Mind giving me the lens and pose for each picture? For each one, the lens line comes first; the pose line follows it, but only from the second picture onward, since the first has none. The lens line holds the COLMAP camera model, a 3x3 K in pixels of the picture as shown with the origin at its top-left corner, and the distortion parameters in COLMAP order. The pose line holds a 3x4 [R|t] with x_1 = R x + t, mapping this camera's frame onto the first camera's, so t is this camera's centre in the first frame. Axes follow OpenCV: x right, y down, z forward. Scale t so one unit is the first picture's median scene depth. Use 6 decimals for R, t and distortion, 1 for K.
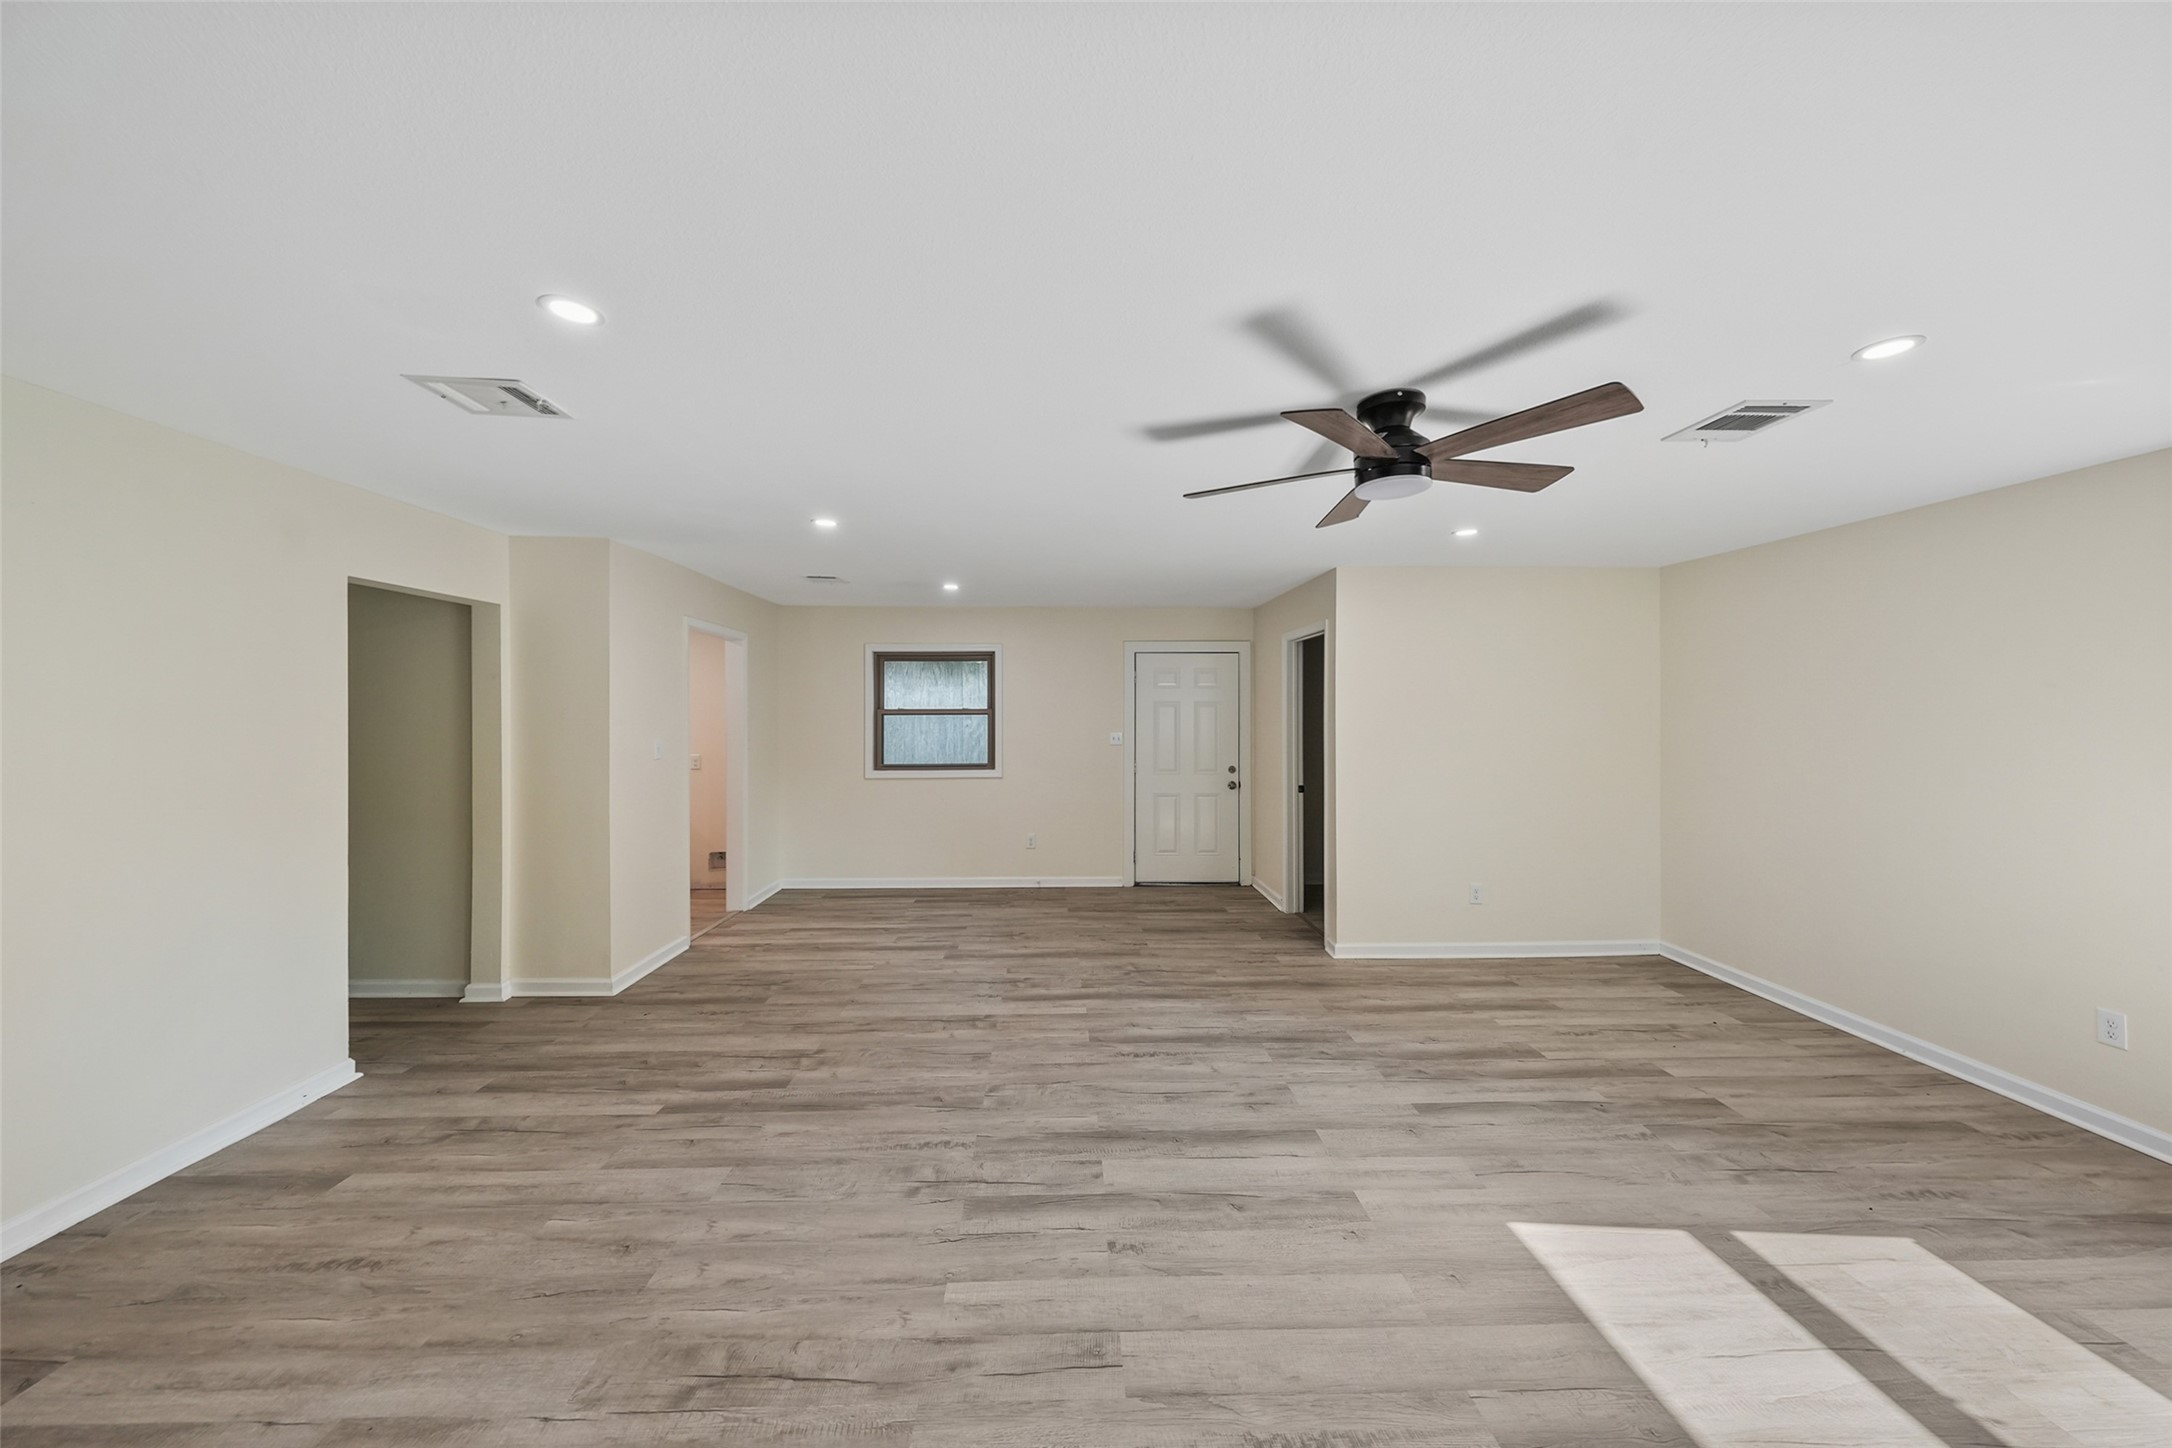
lens RADIAL K [[755.1, 0, 1064.9], [0, 755.1, 716.0], [0, 0, 1]] dist [-0.001554, -0.000427]
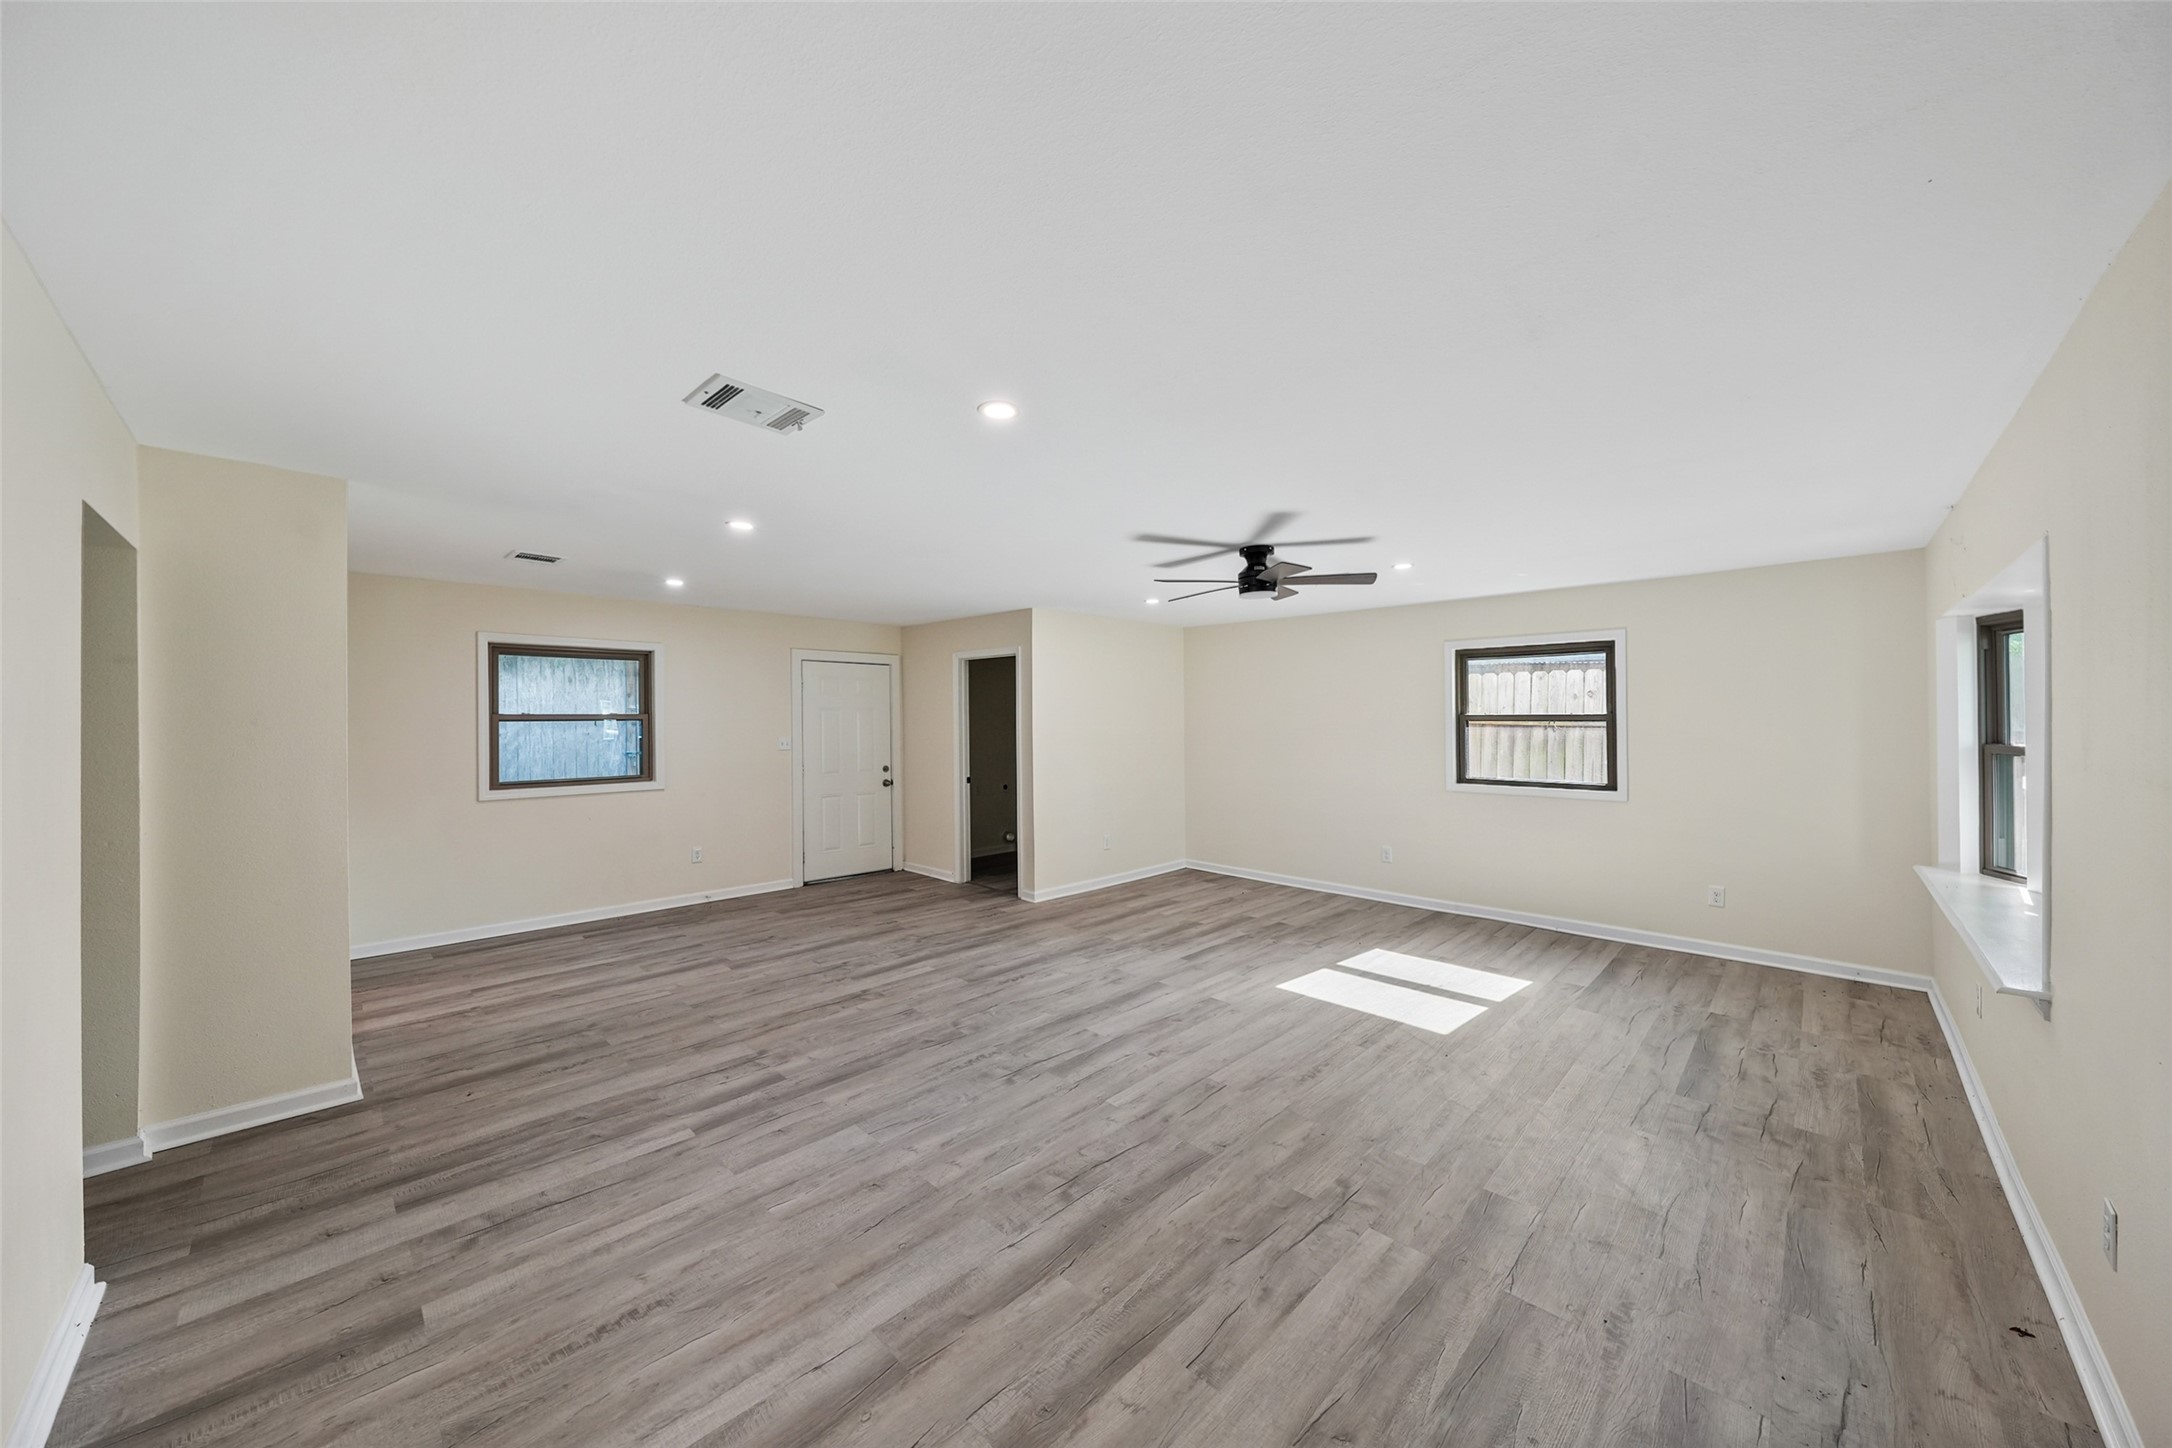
lens RADIAL K [[774.6, 0, 1058.3], [0, 774.6, 718.4], [0, 0, 1]] dist [-0.001995, -0.000292]
pose [[0.728408, -0.001007, 0.685143, -0.763013], [0.005750, 0.999973, -0.004643, 0.005612], [-0.685119, 0.007322, 0.728394, -0.028651]]
